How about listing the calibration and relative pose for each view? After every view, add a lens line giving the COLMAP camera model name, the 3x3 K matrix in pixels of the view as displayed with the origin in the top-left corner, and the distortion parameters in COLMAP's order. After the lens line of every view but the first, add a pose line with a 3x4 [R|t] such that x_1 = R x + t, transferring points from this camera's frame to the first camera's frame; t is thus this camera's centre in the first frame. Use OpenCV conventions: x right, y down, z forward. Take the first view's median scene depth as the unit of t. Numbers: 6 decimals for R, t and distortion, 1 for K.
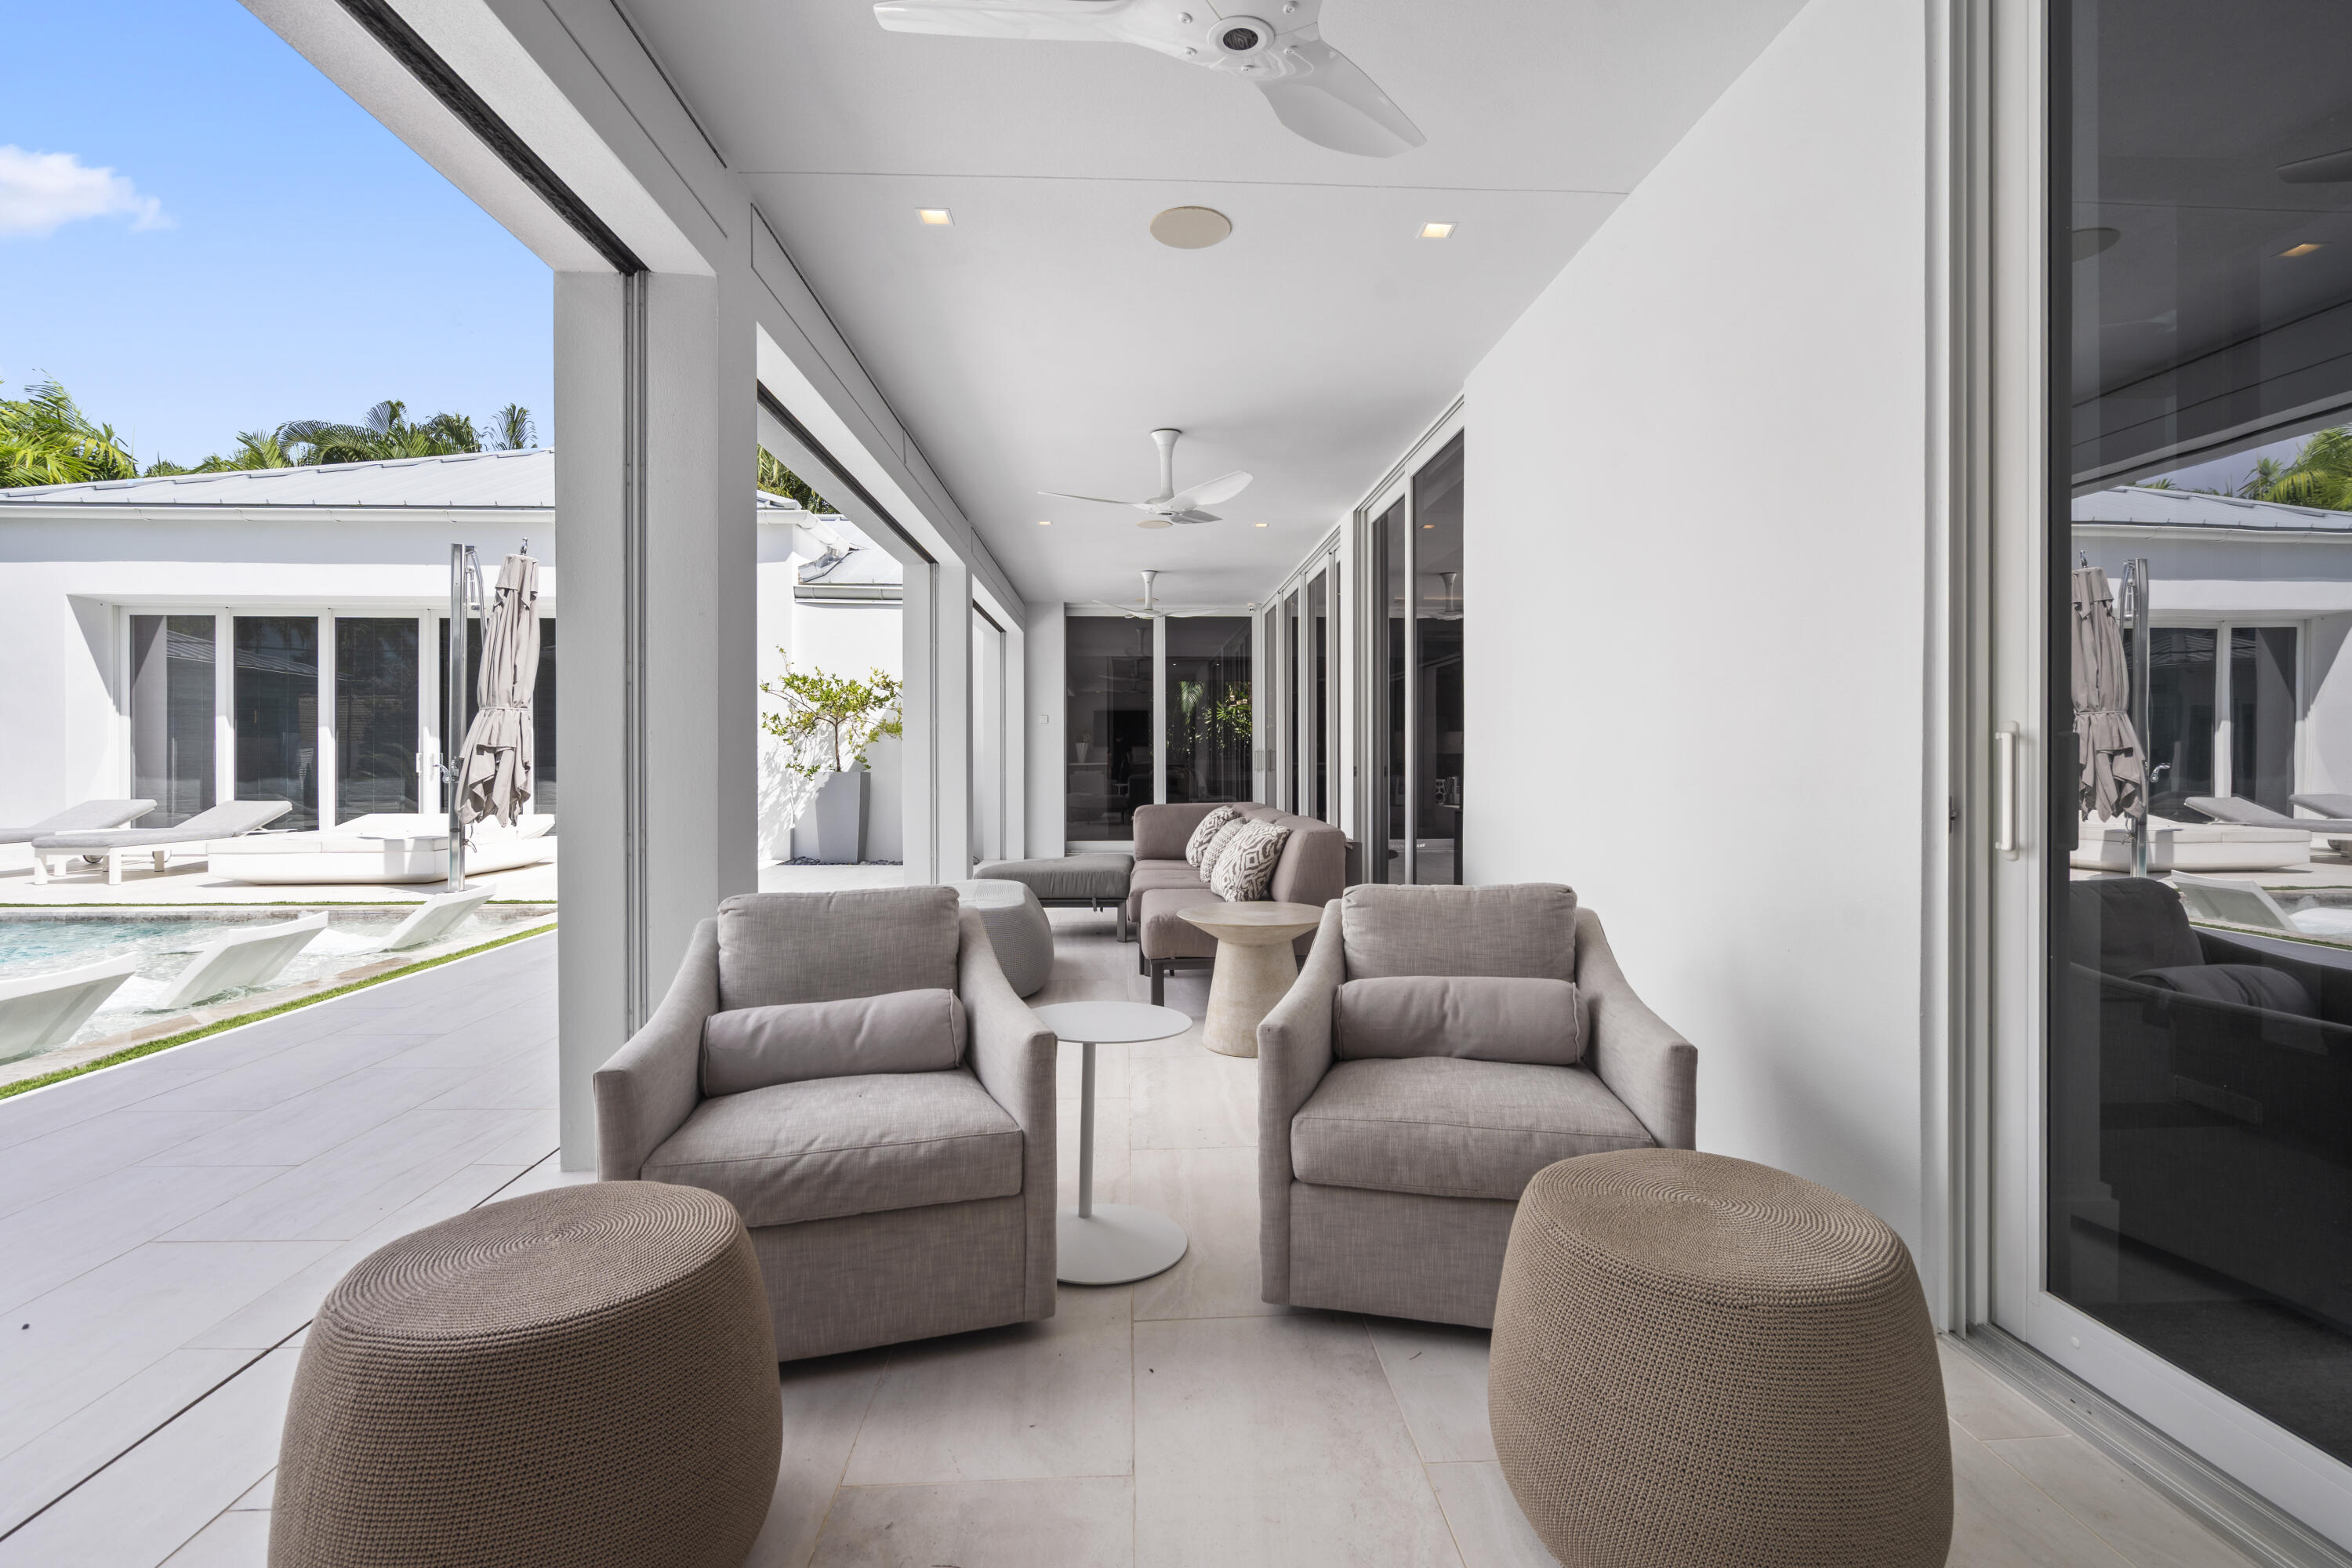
lens RADIAL K [[1075.8, 0, 1175.1], [0, 1075.8, 767.7], [0, 0, 1]] dist [0.000111, 0.001724]
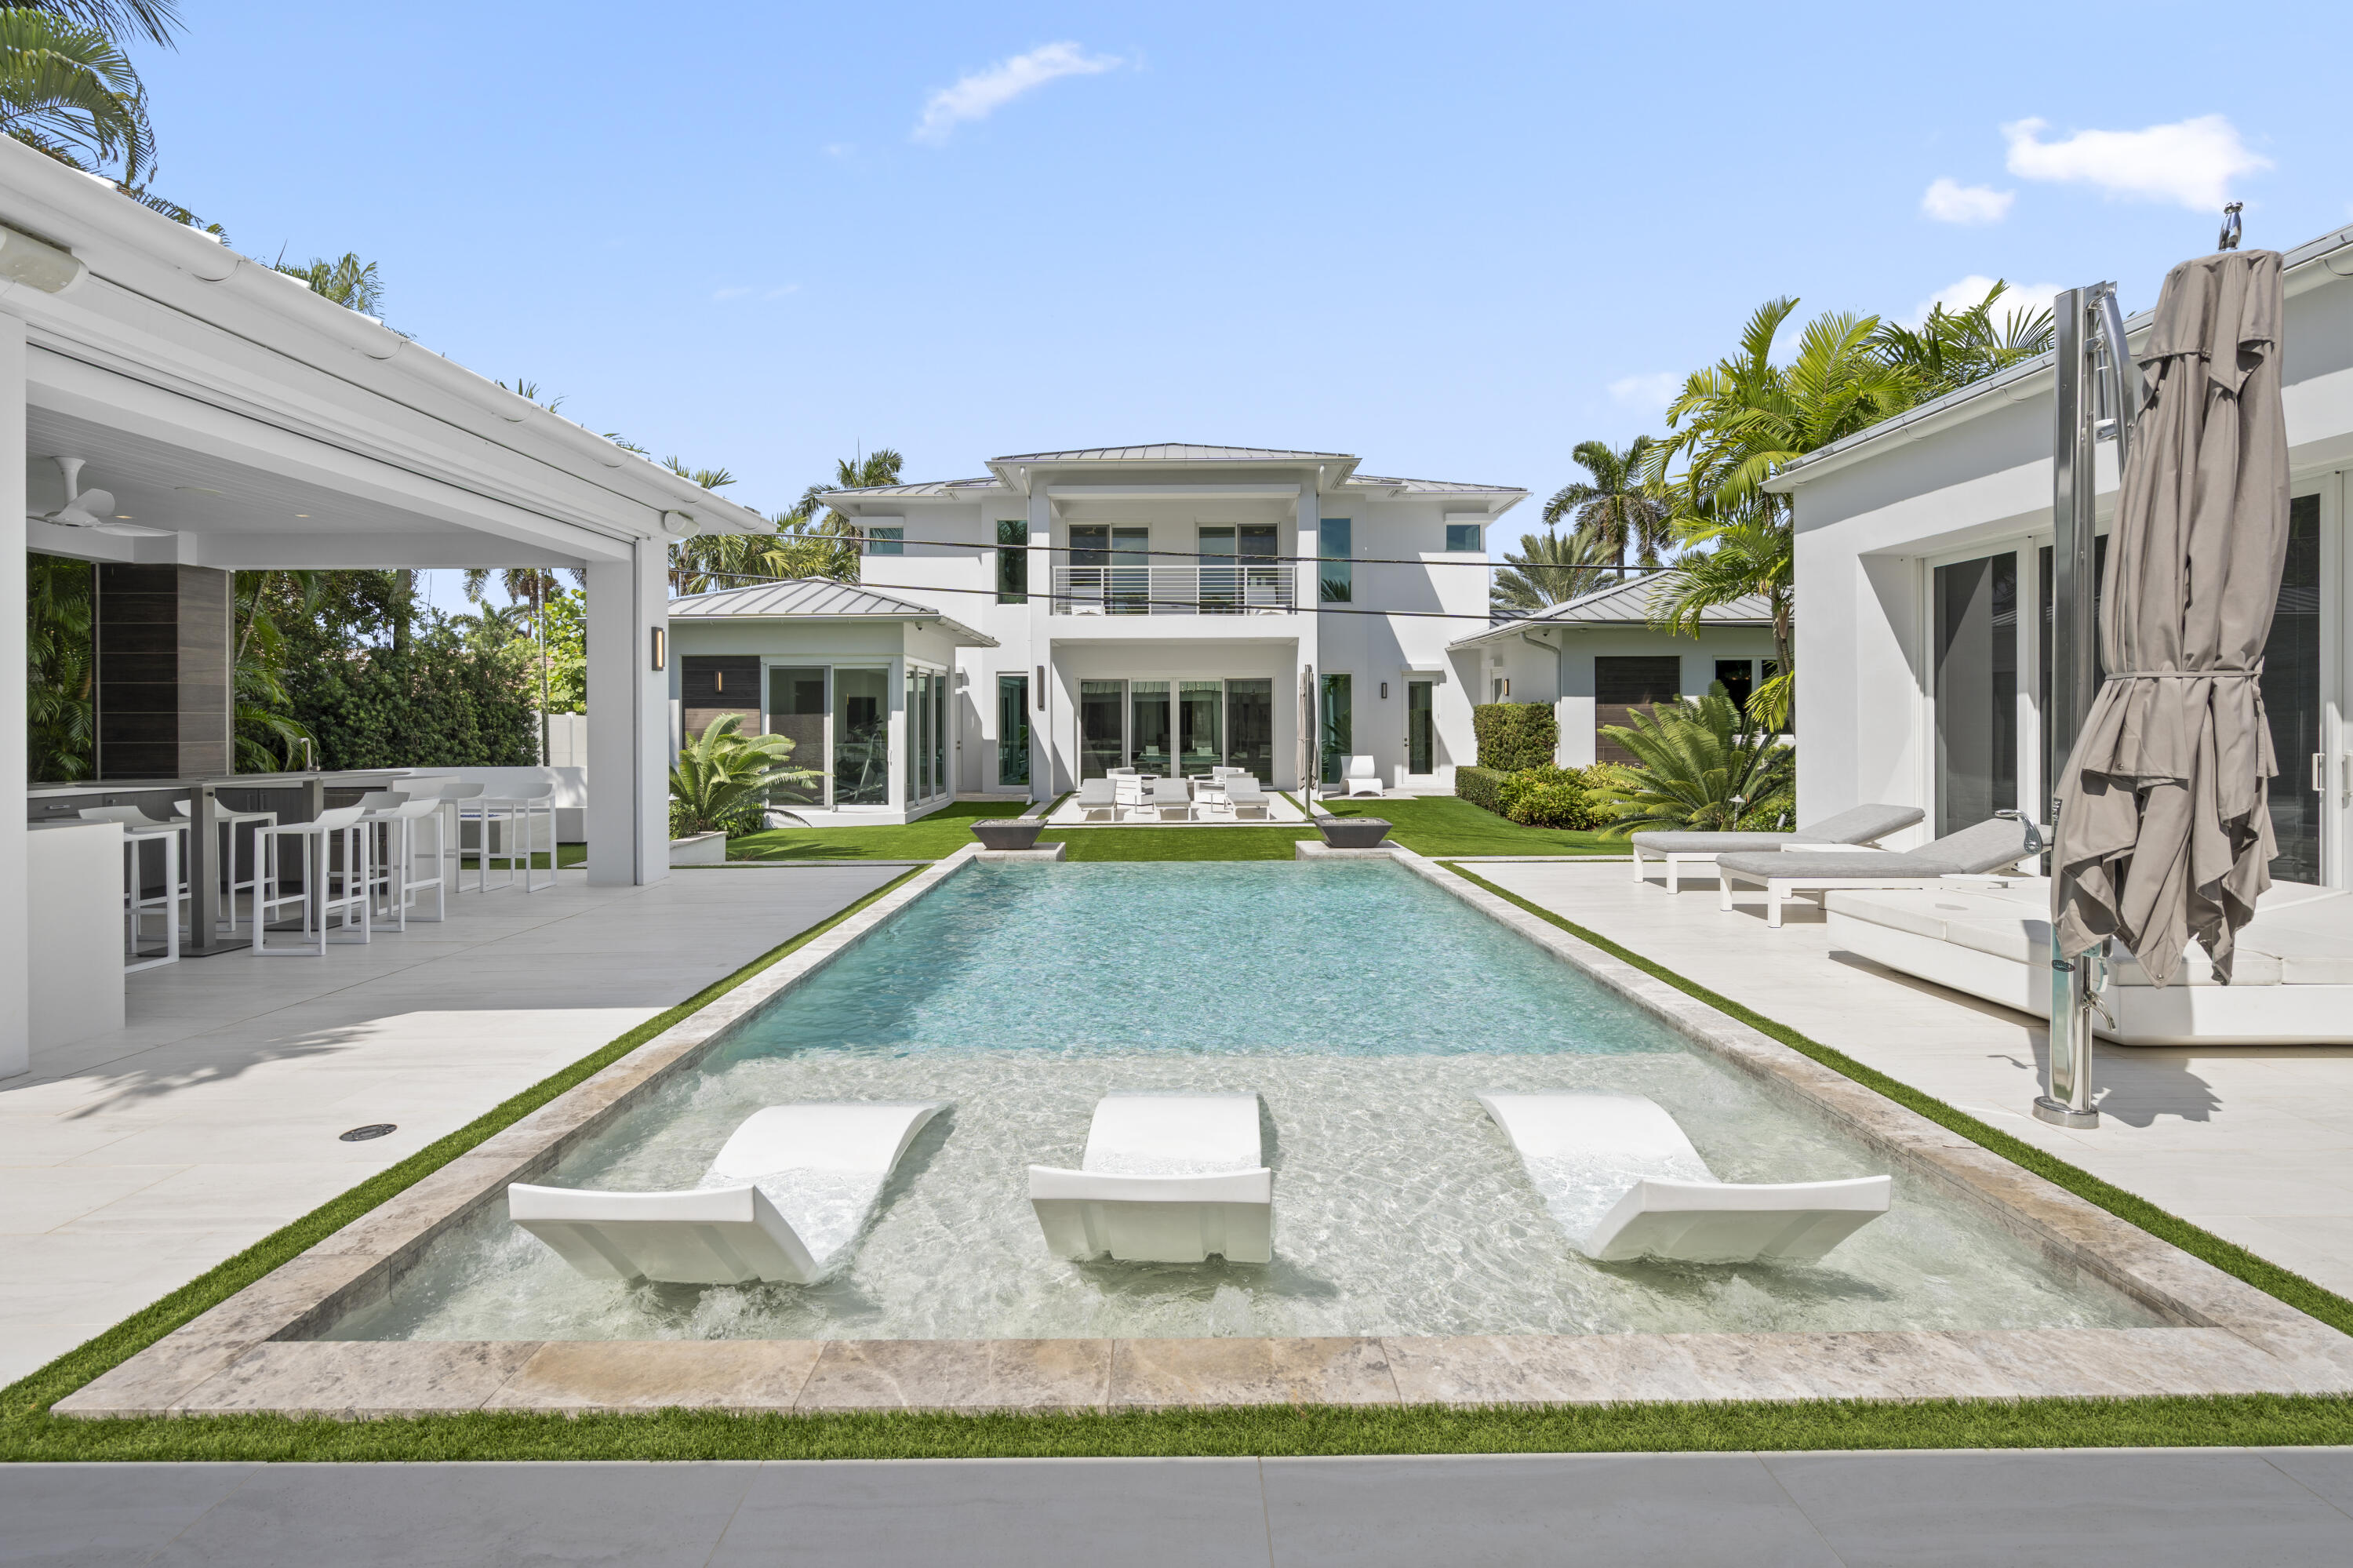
lens RADIAL K [[1076.3, 0, 1155.8], [0, 1076.3, 721.7], [0, 0, 1]] dist [0.000111, 0.001724]
pose [[-0.051994, -0.001981, -0.998645, -0.224844], [-0.002731, 0.999995, -0.001842, -0.036834], [0.998644, 0.002631, -0.051999, 0.664801]]
